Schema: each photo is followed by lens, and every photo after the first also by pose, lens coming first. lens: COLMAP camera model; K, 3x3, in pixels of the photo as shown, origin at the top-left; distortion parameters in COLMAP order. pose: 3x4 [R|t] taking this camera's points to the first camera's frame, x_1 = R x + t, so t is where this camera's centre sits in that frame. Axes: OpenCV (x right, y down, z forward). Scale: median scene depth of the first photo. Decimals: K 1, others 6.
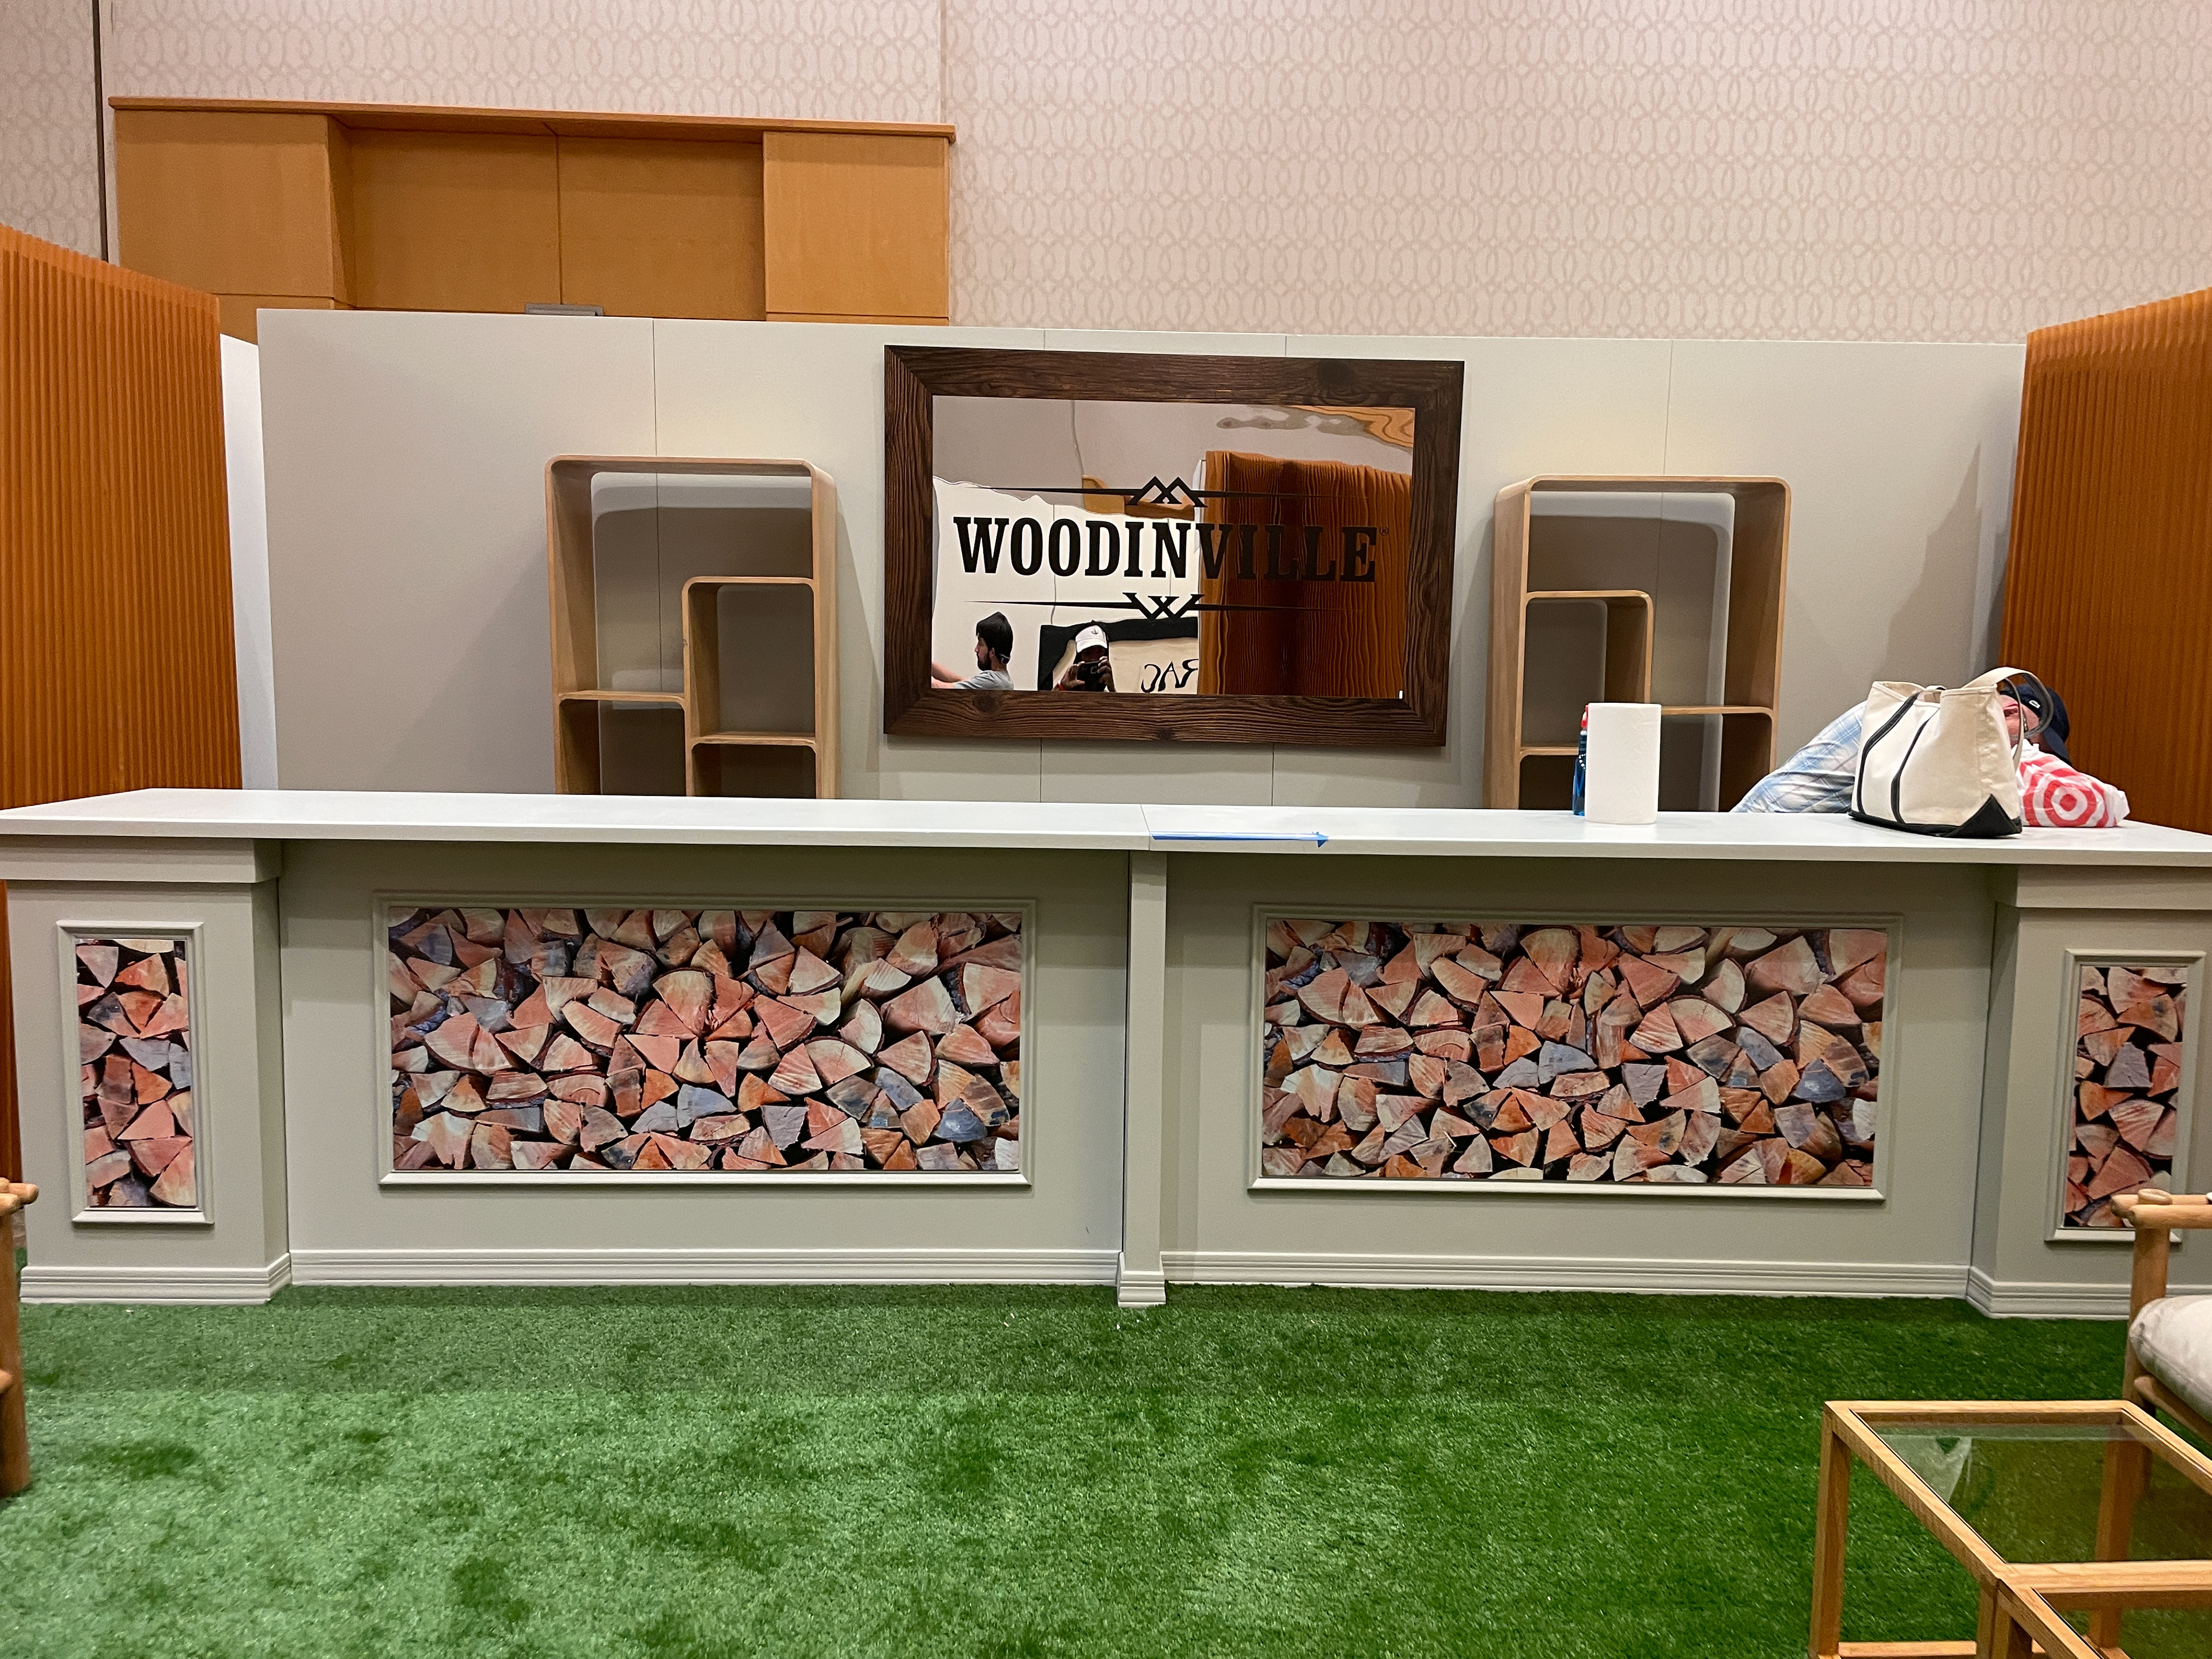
lens RADIAL K [[1691.2, 0, 1121.3], [0, 1691.2, 813.9], [0, 0, 1]] dist [0.059065, -0.083490]
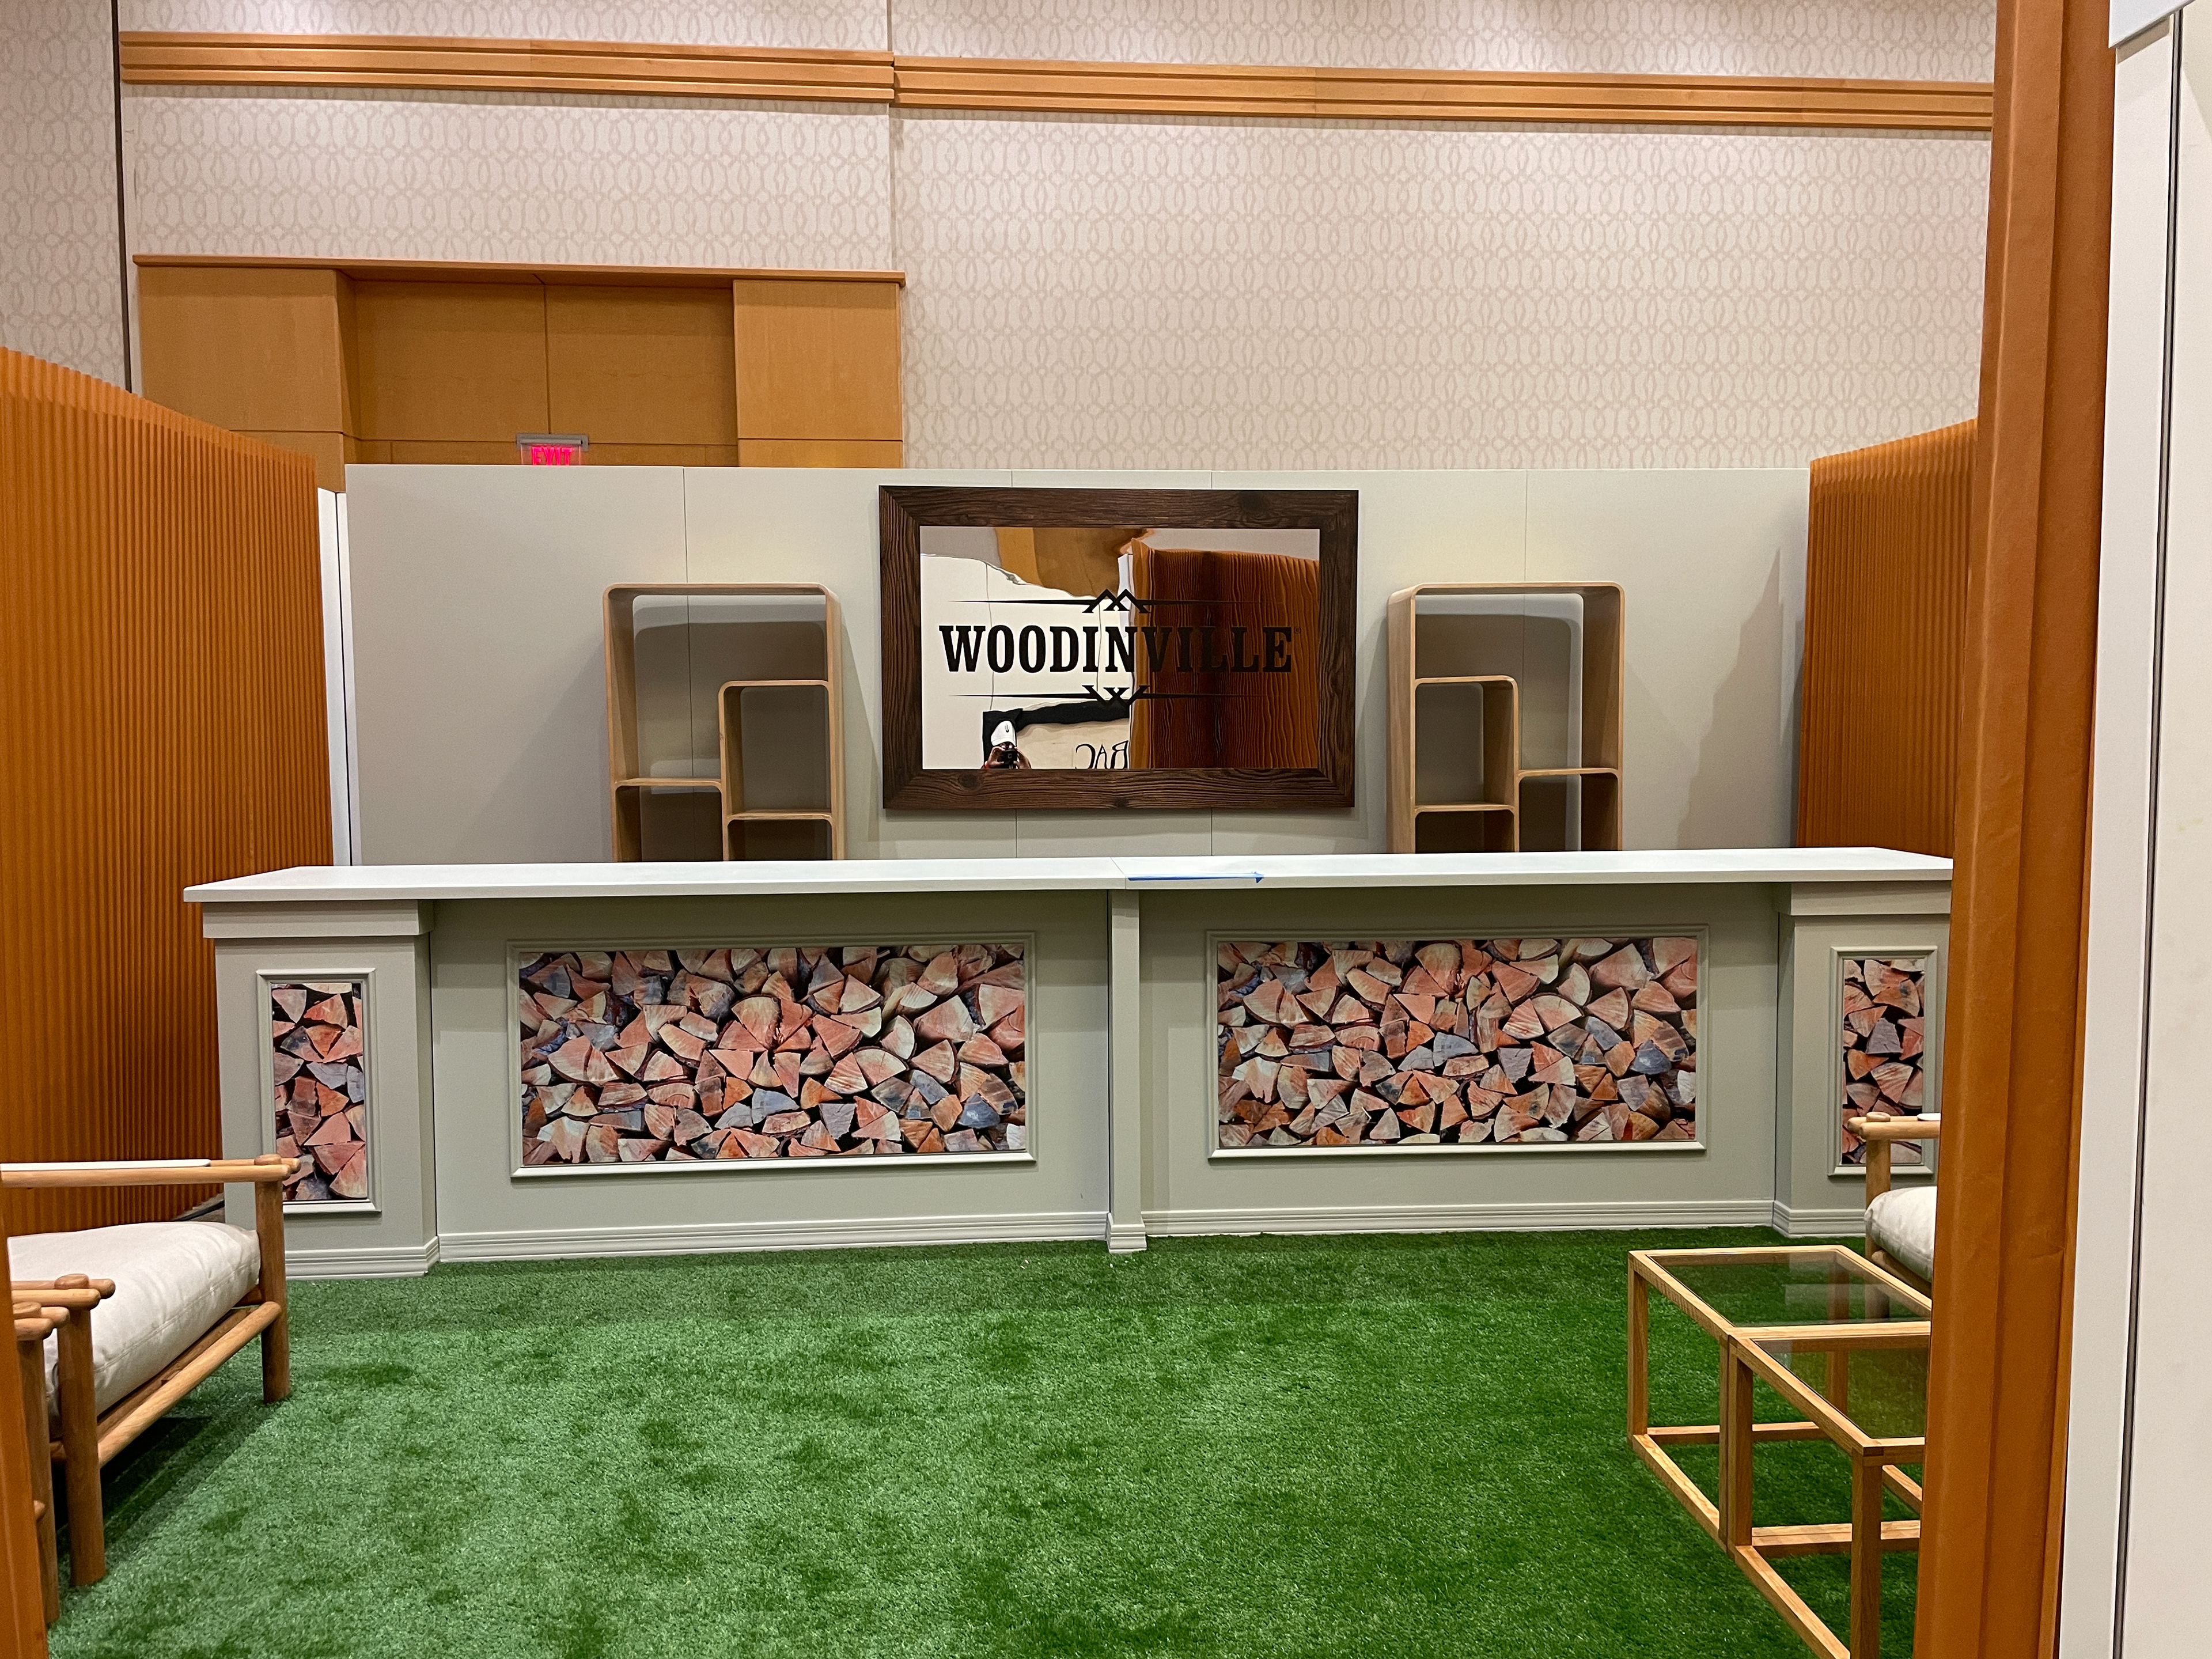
lens RADIAL K [[1691.2, 0, 1113.4], [0, 1691.2, 817.5], [0, 0, 1]] dist [0.059065, -0.083490]
pose [[0.998729, -0.025932, 0.043212, -0.043917], [0.027864, 0.998612, -0.044702, 0.022981], [-0.041993, 0.045849, 0.998065, -0.266600]]
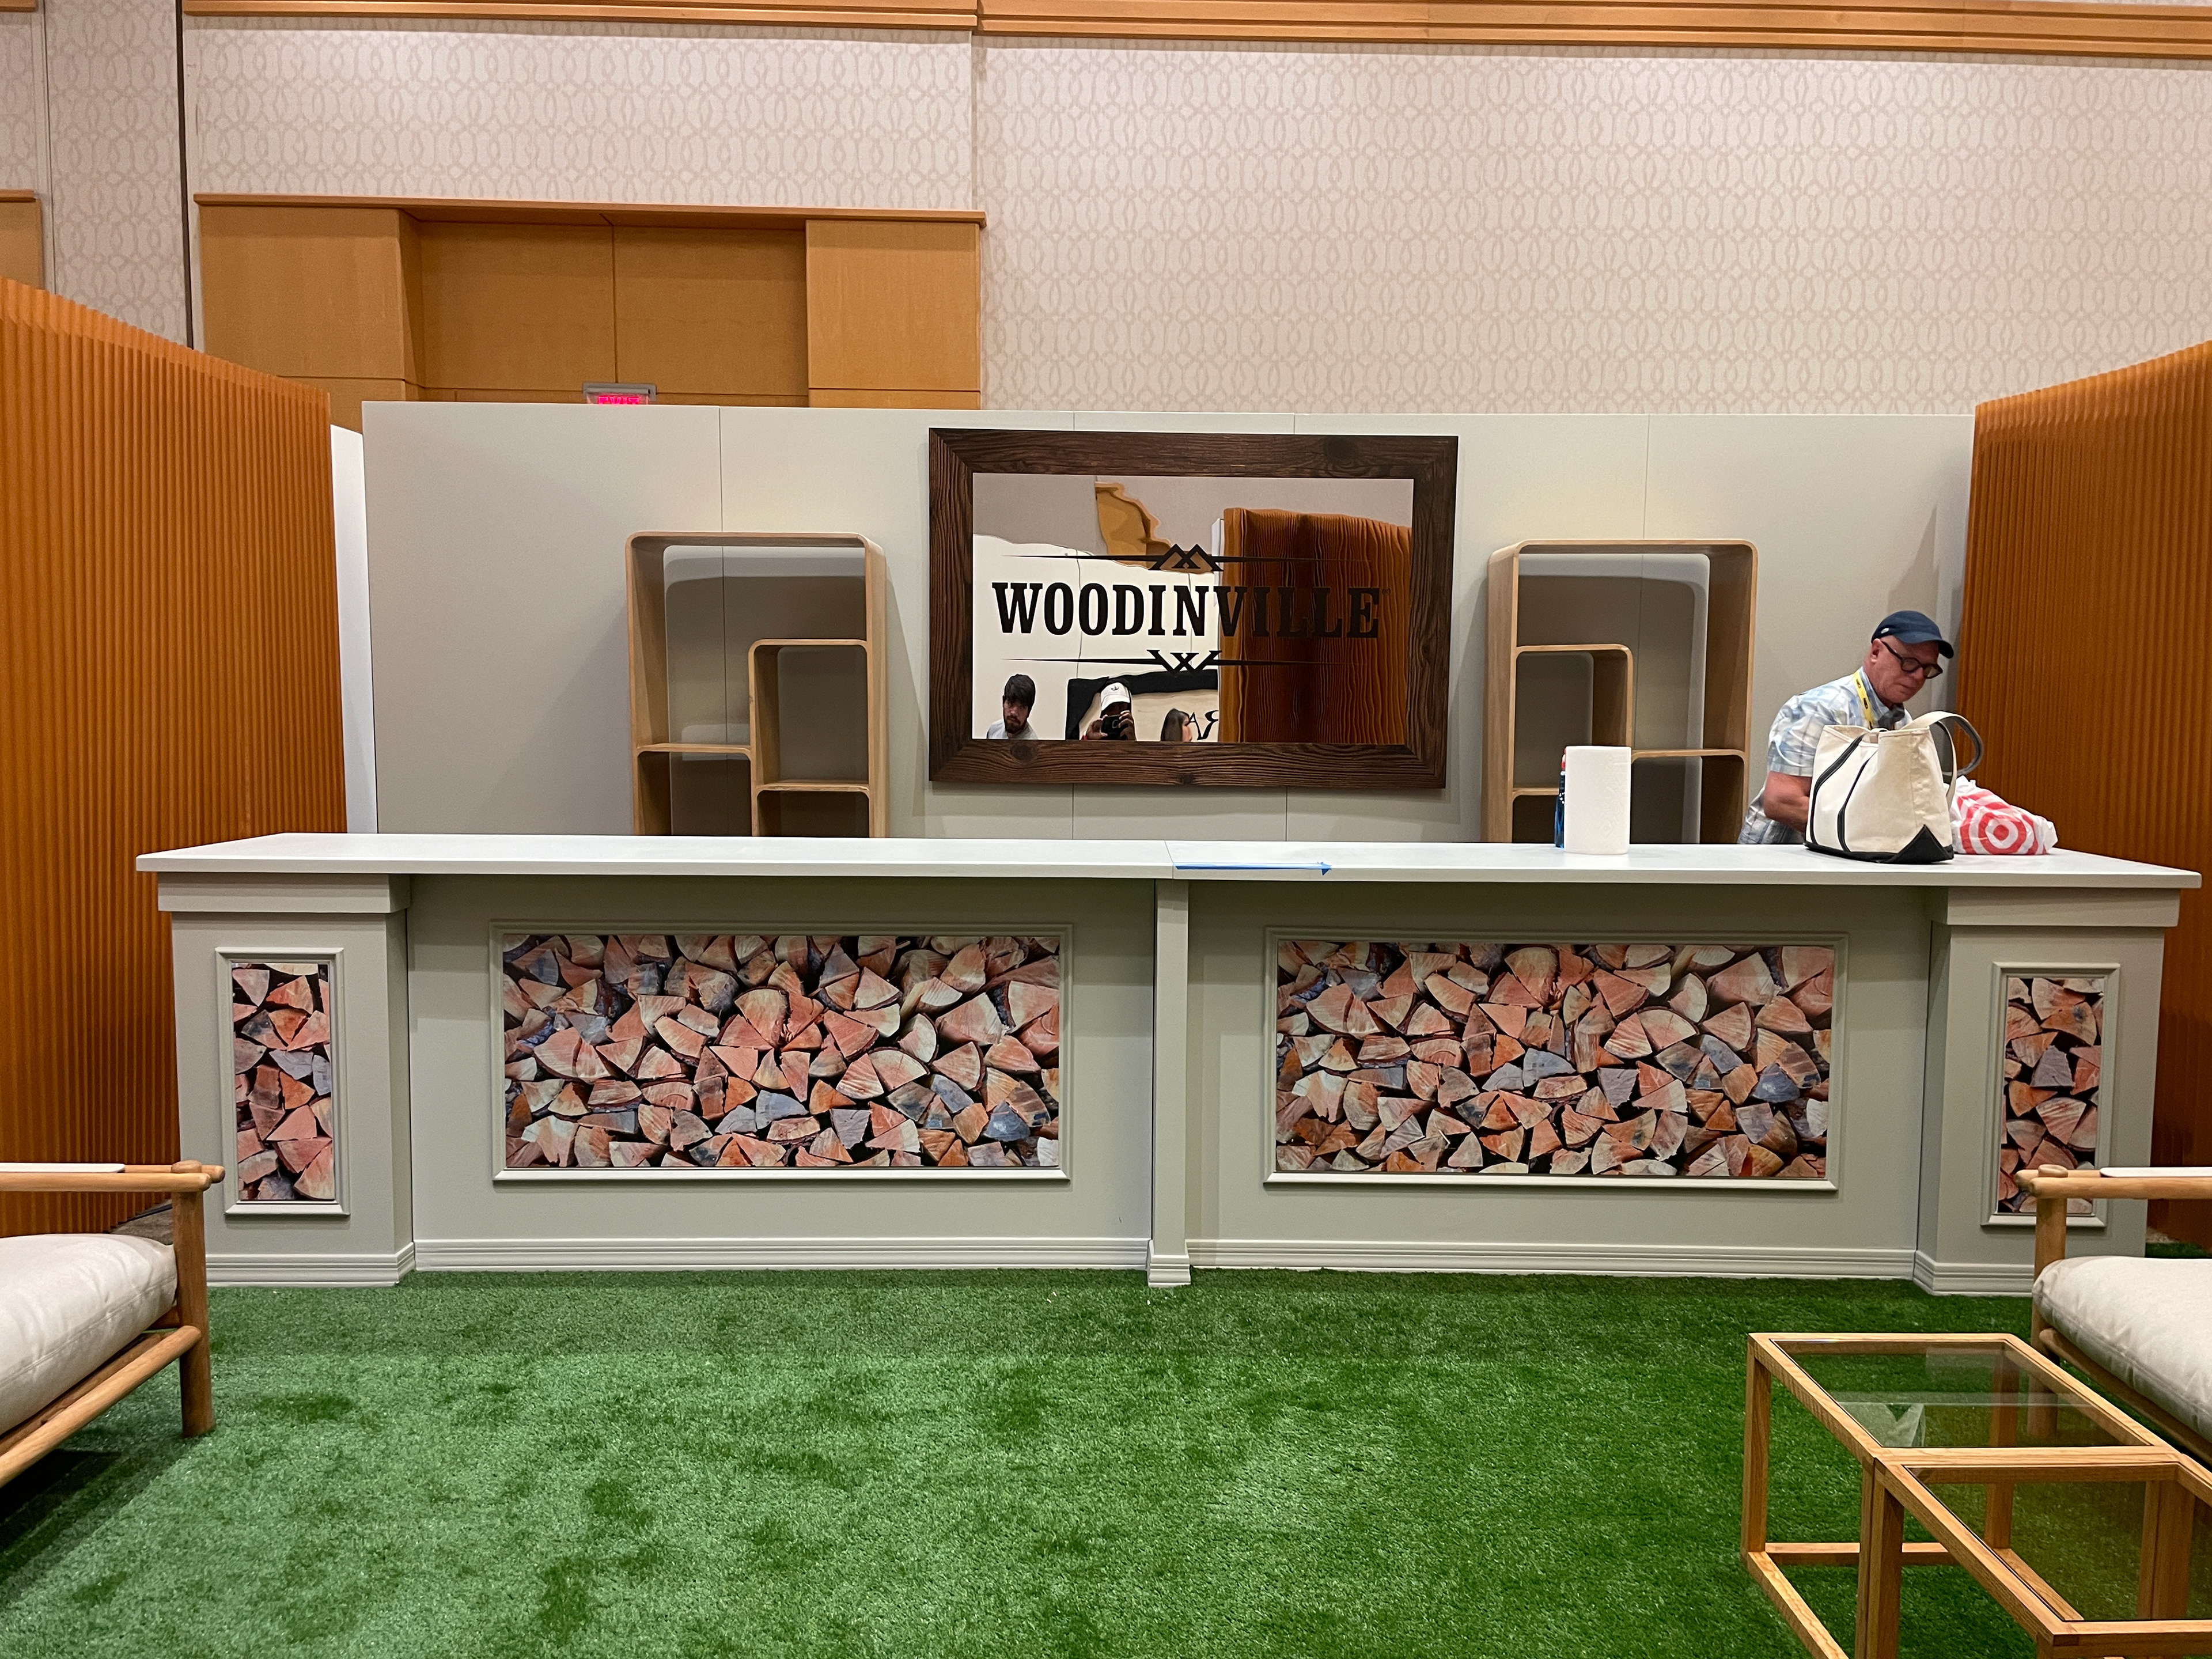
lens RADIAL K [[1691.2, 0, 1119.2], [0, 1691.2, 827.7], [0, 0, 1]] dist [0.059065, -0.083490]
pose [[0.999854, -0.007315, -0.015472, -0.001509], [0.006964, 0.999720, -0.022621, 0.011974], [0.015633, 0.022510, 0.999624, -0.125252]]
